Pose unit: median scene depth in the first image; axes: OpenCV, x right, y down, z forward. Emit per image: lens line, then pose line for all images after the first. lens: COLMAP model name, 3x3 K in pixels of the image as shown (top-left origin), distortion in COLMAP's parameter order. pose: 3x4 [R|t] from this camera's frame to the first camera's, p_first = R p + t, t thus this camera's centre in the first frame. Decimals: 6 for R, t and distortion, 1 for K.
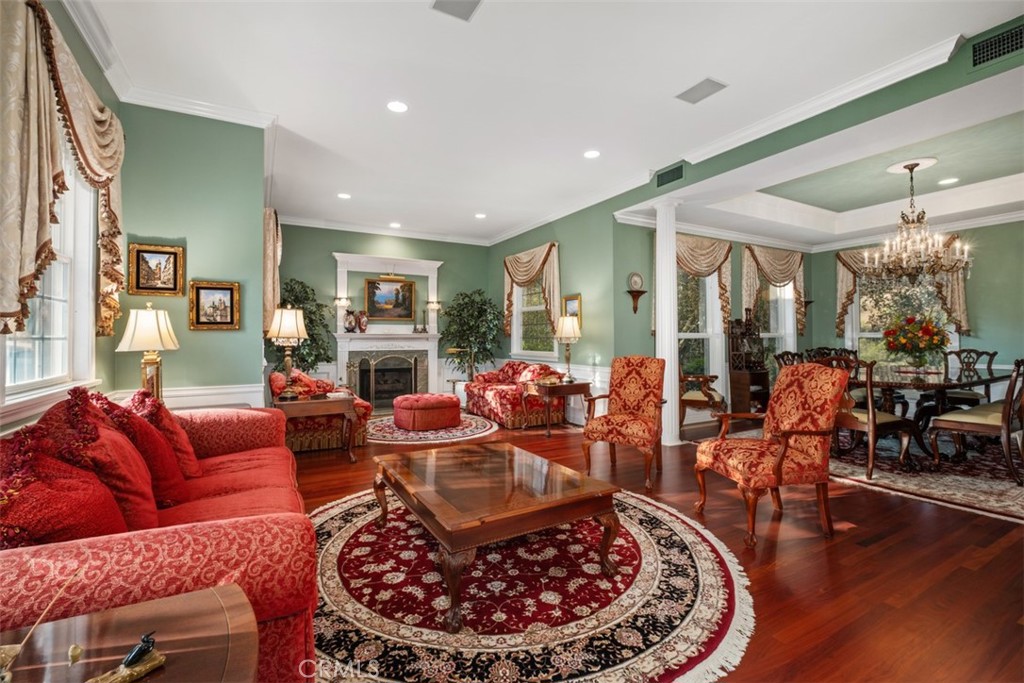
lens RADIAL K [[447.5, 0, 503.3], [0, 447.5, 330.6], [0, 0, 1]] dist [0.000921, -0.004765]
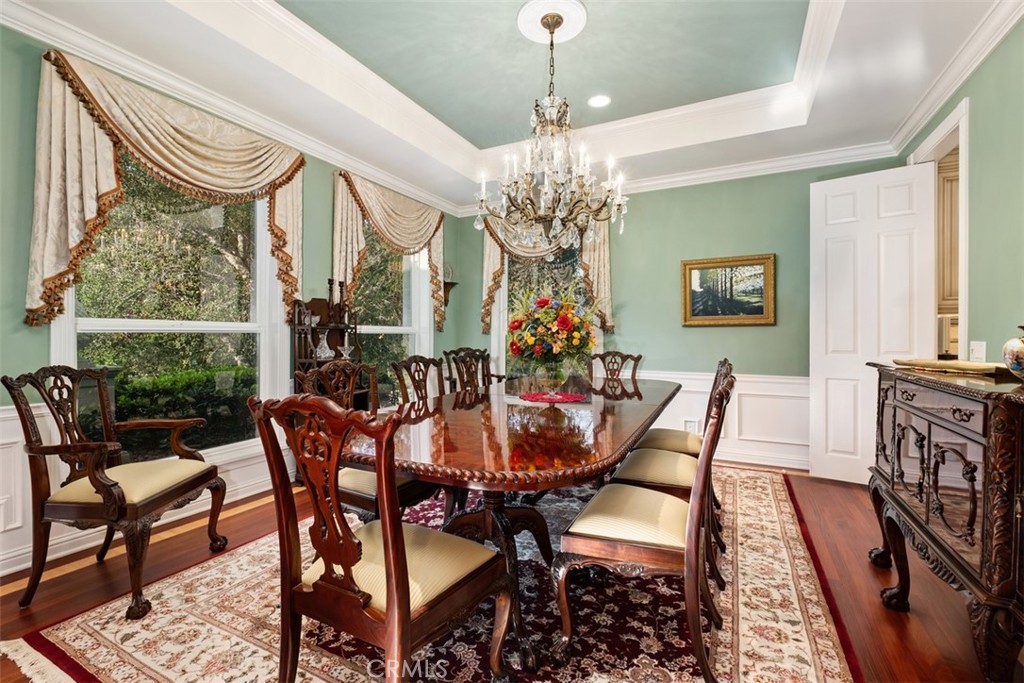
lens RADIAL K [[447.5, 0, 513.5], [0, 447.5, 340.0], [0, 0, 1]] dist [0.000921, -0.004765]
pose [[0.820709, 0.002637, 0.571340, 0.451408], [-0.018411, 0.999592, 0.021833, 0.009084], [-0.571049, -0.028438, 0.820423, 0.452679]]
